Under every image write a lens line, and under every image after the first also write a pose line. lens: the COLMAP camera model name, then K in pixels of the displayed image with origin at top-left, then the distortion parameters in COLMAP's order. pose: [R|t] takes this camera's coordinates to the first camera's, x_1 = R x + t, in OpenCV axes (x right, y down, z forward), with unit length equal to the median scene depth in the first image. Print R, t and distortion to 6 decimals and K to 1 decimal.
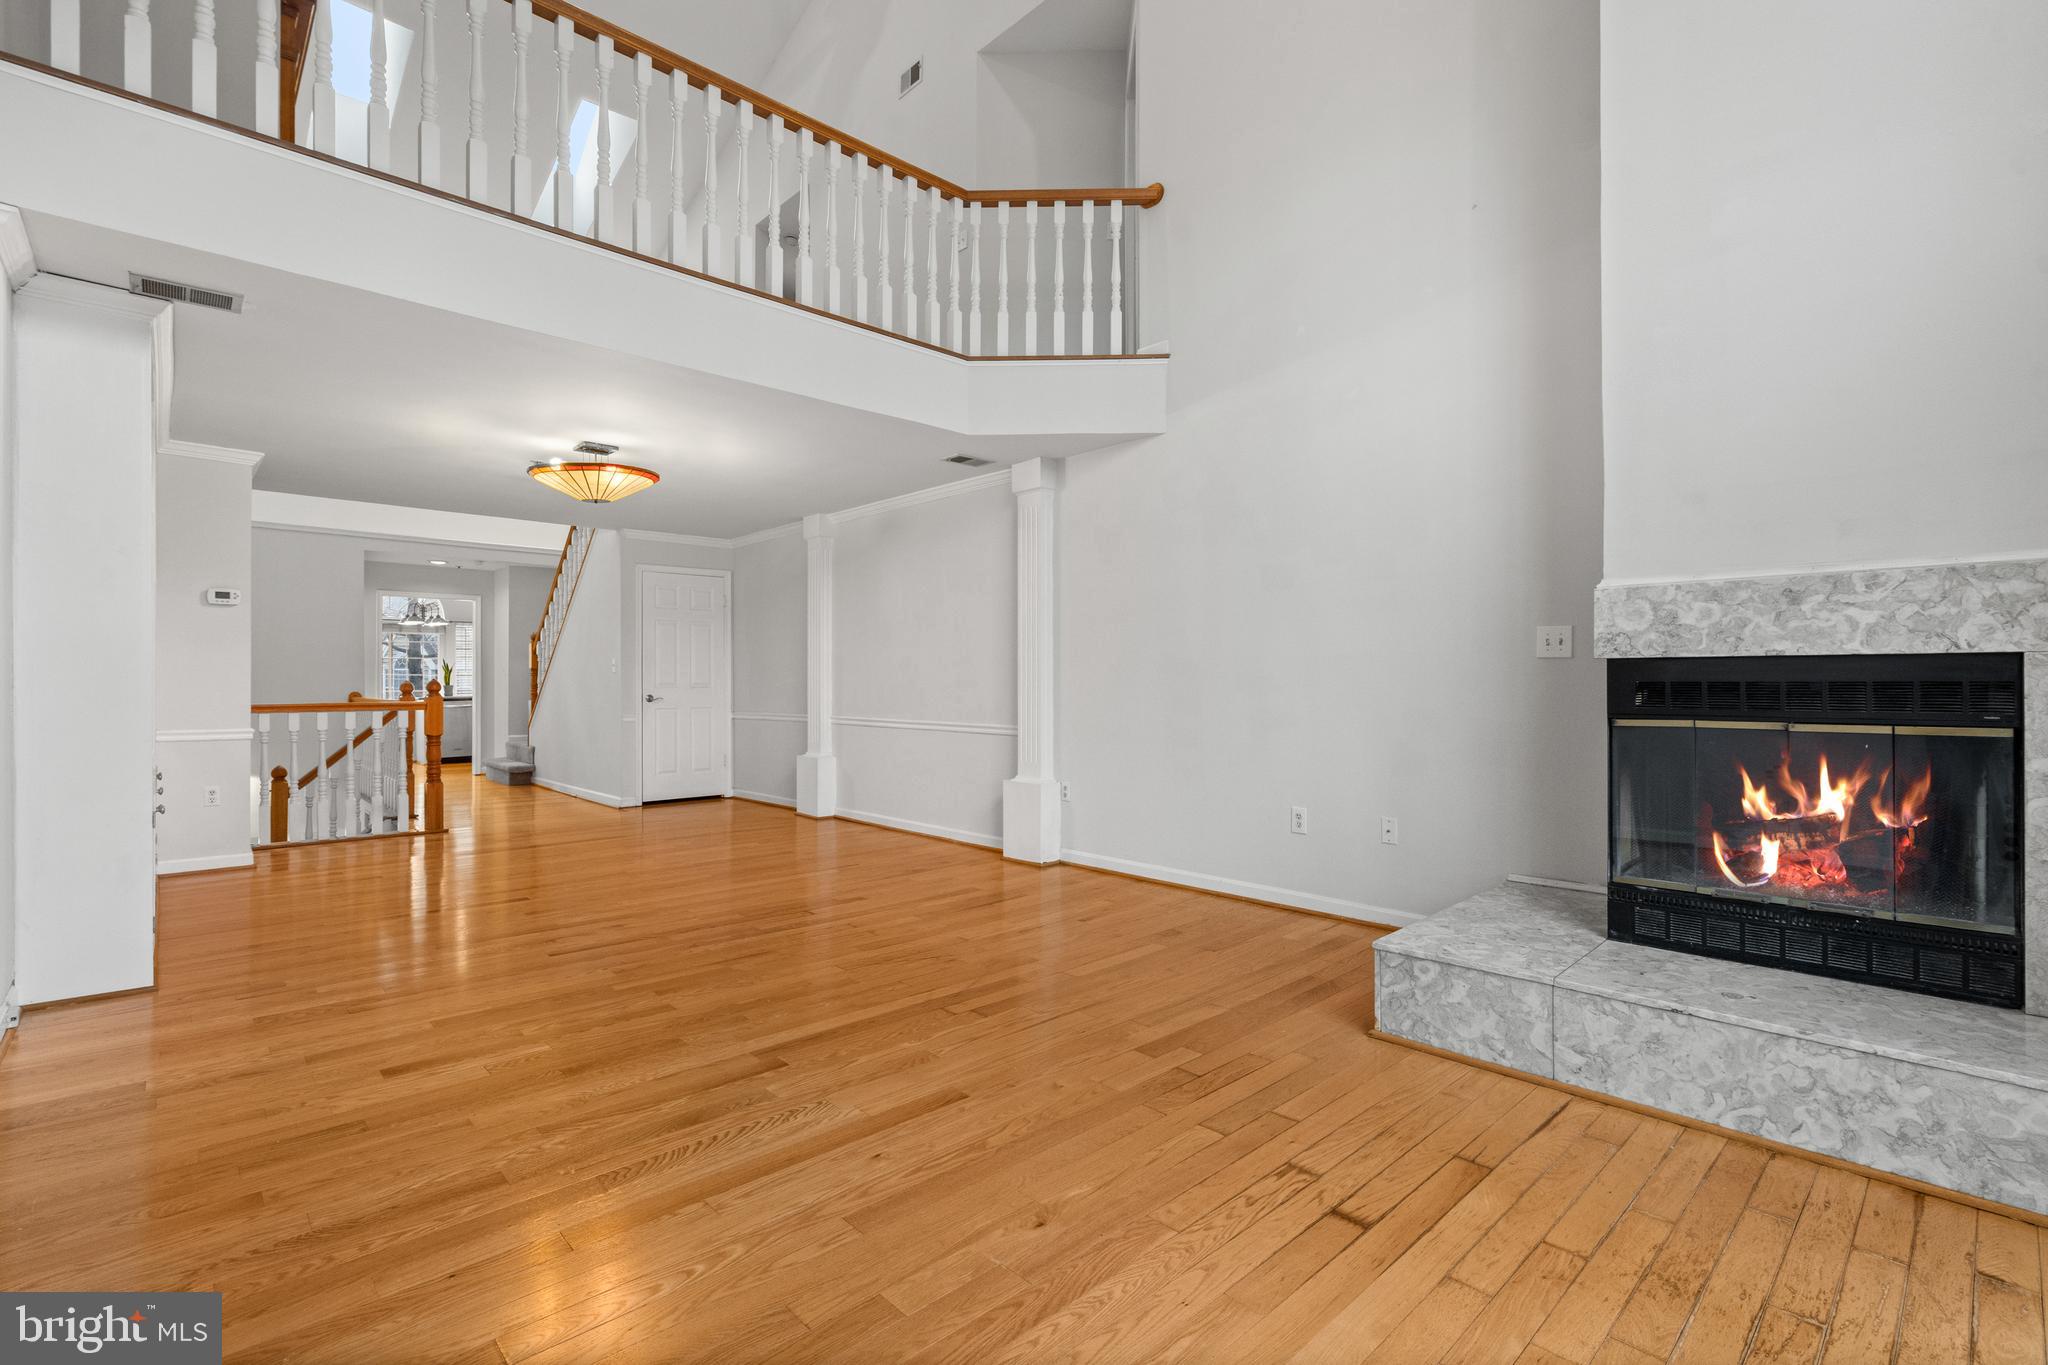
lens RADIAL K [[929.5, 0, 1017.7], [0, 929.5, 686.2], [0, 0, 1]] dist [-0.000264, -0.000087]
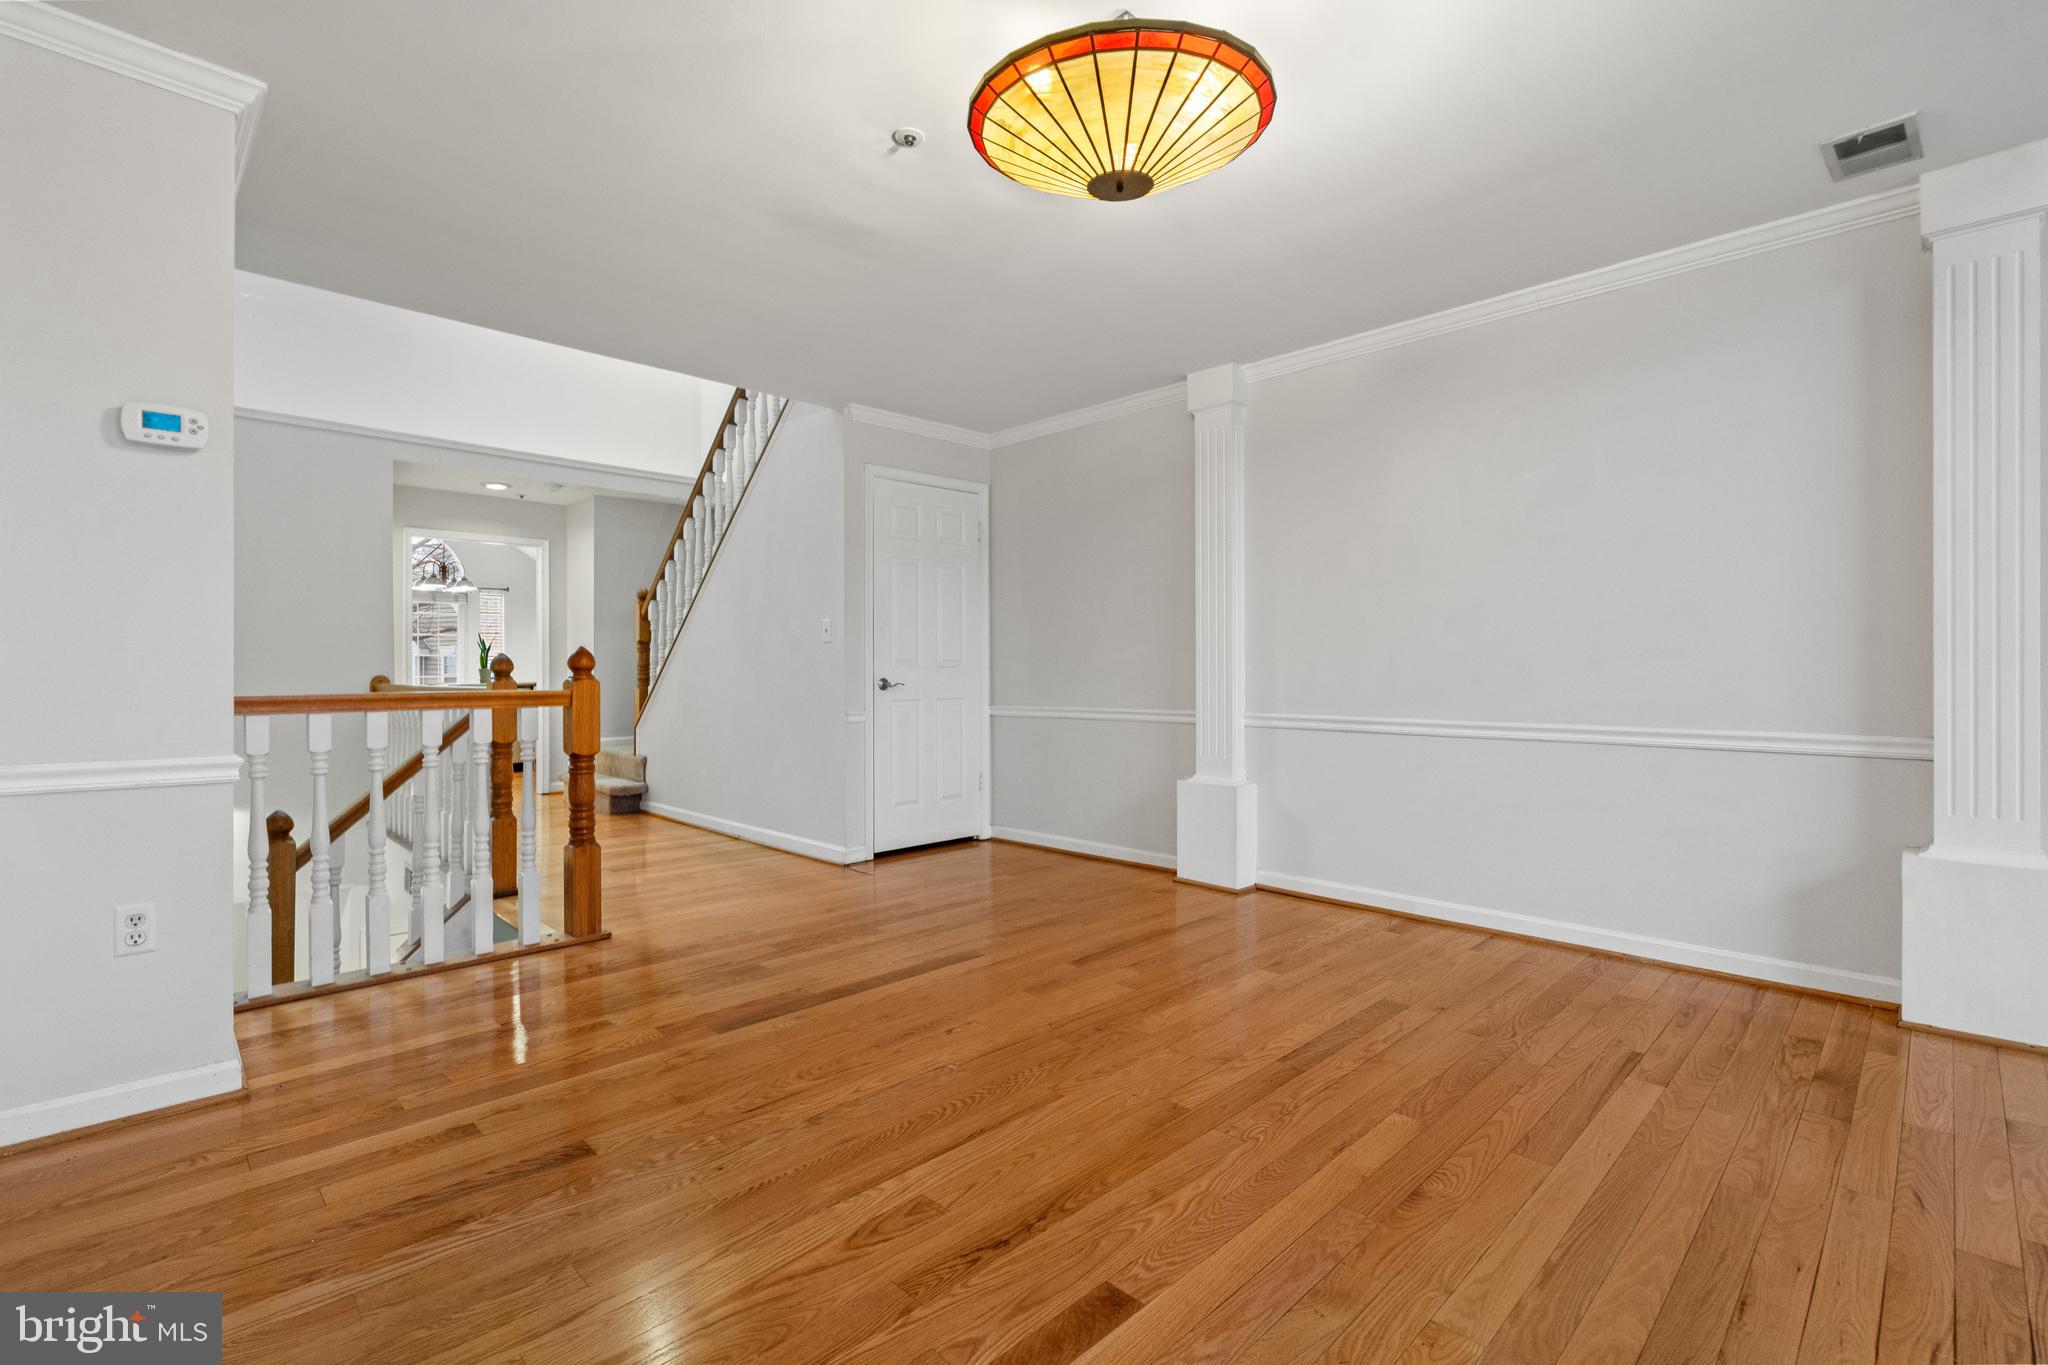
lens RADIAL K [[930.2, 0, 1030.0], [0, 930.2, 675.5], [0, 0, 1]] dist [-0.009821, 0.000213]
pose [[0.999365, -0.001462, 0.035589, -0.462007], [0.001419, 0.999998, 0.001221, 0.009924], [-0.035590, -0.001170, 0.999366, 0.549089]]
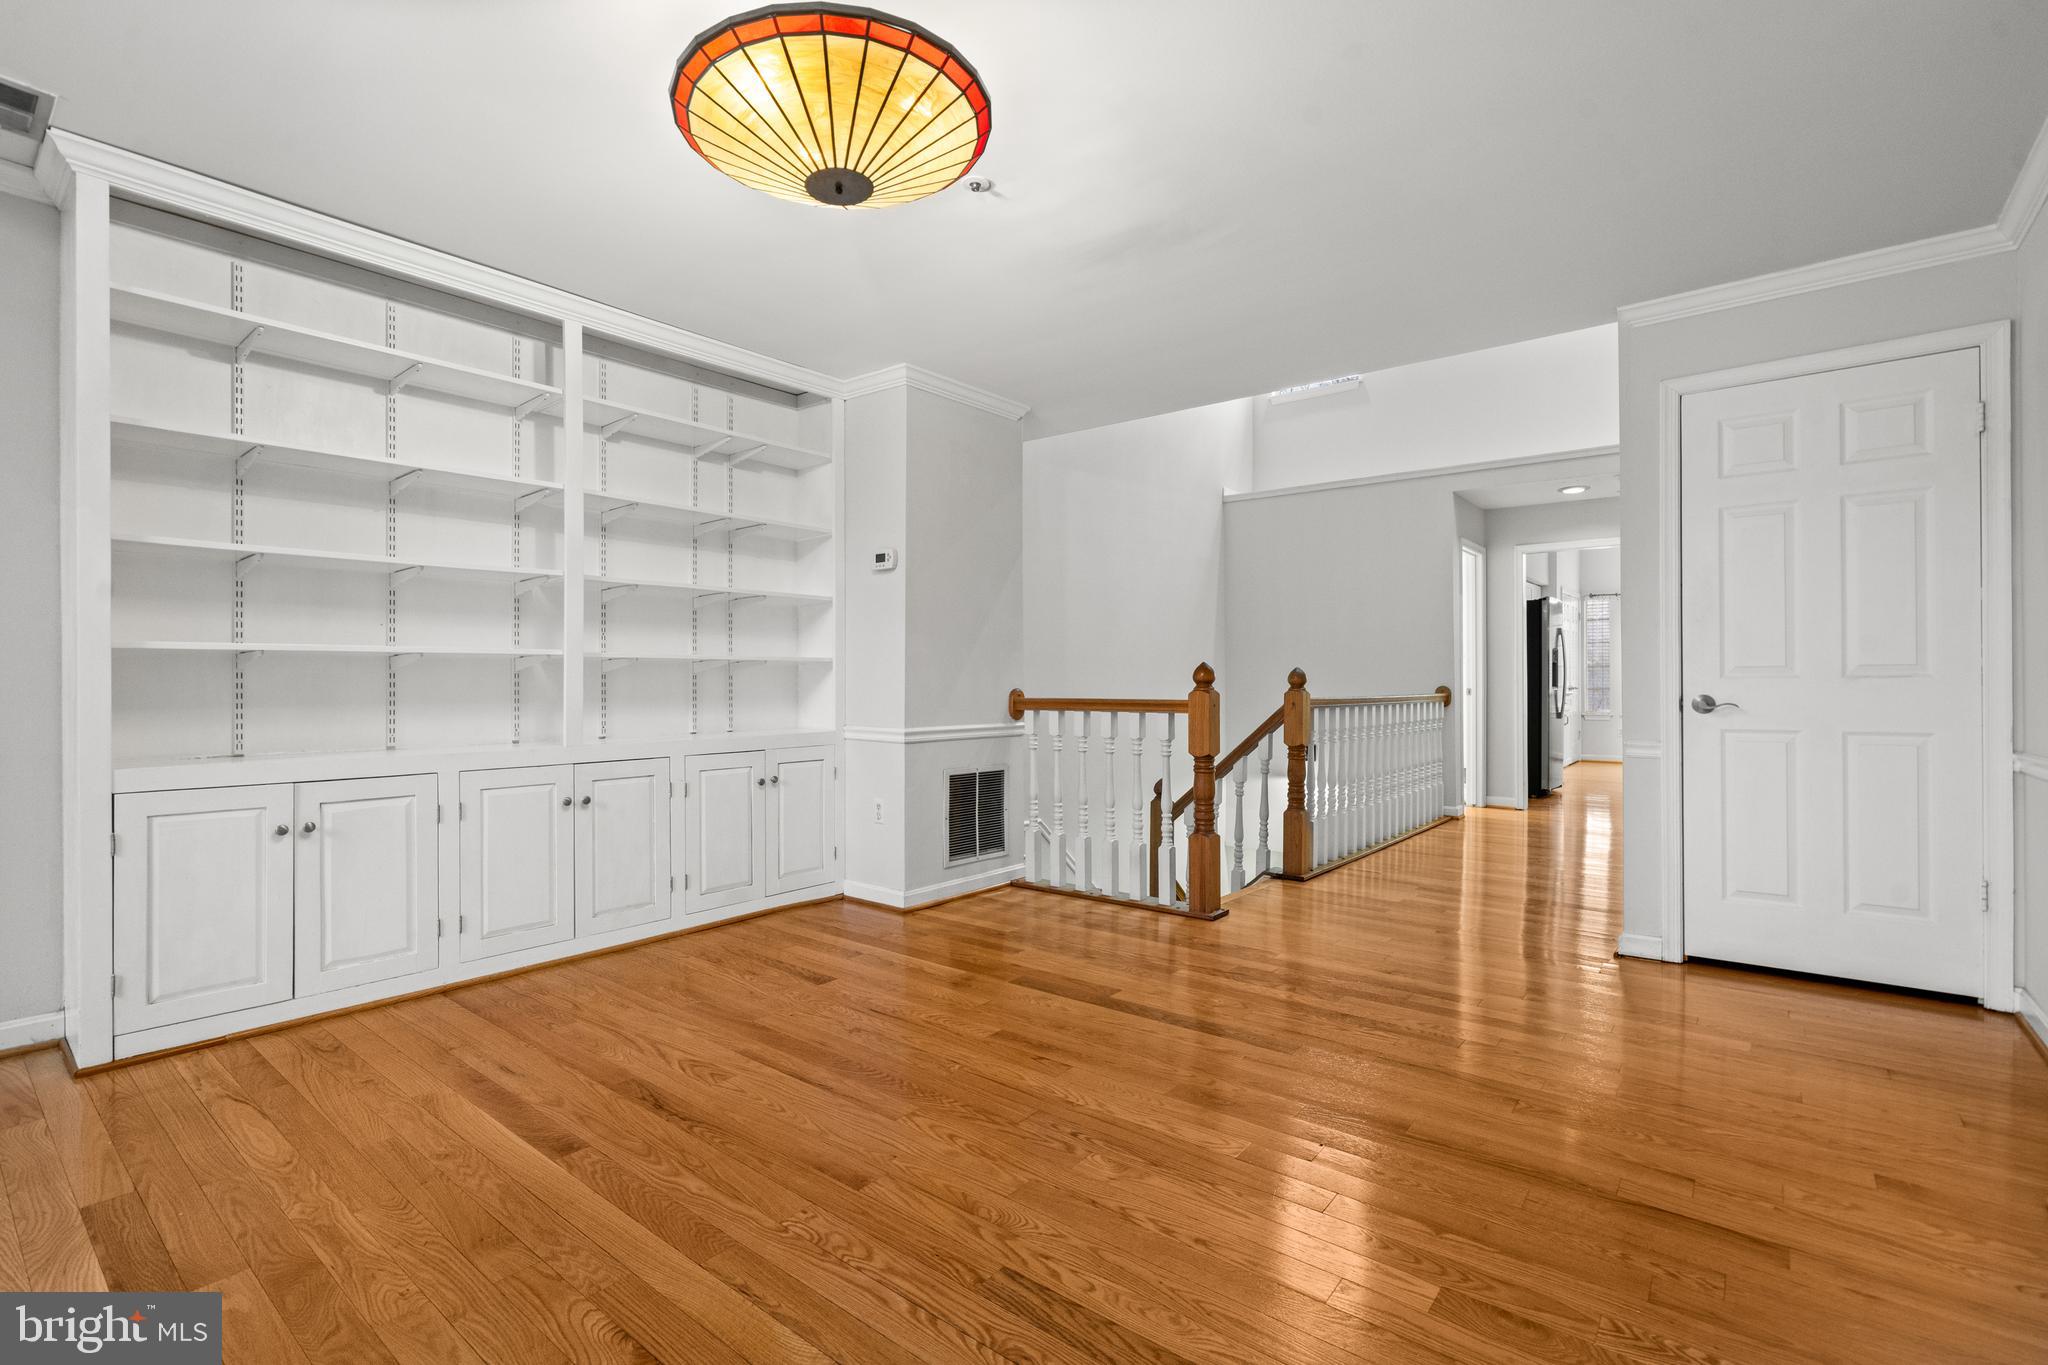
lens RADIAL K [[928.5, 0, 1011.4], [0, 928.5, 679.4], [0, 0, 1]] dist [-0.008175, 0.000679]
pose [[0.135787, -0.002312, -0.990735, -0.054296], [-0.003331, 0.999991, -0.002790, 0.006652], [0.990733, 0.003679, 0.135778, 0.928738]]
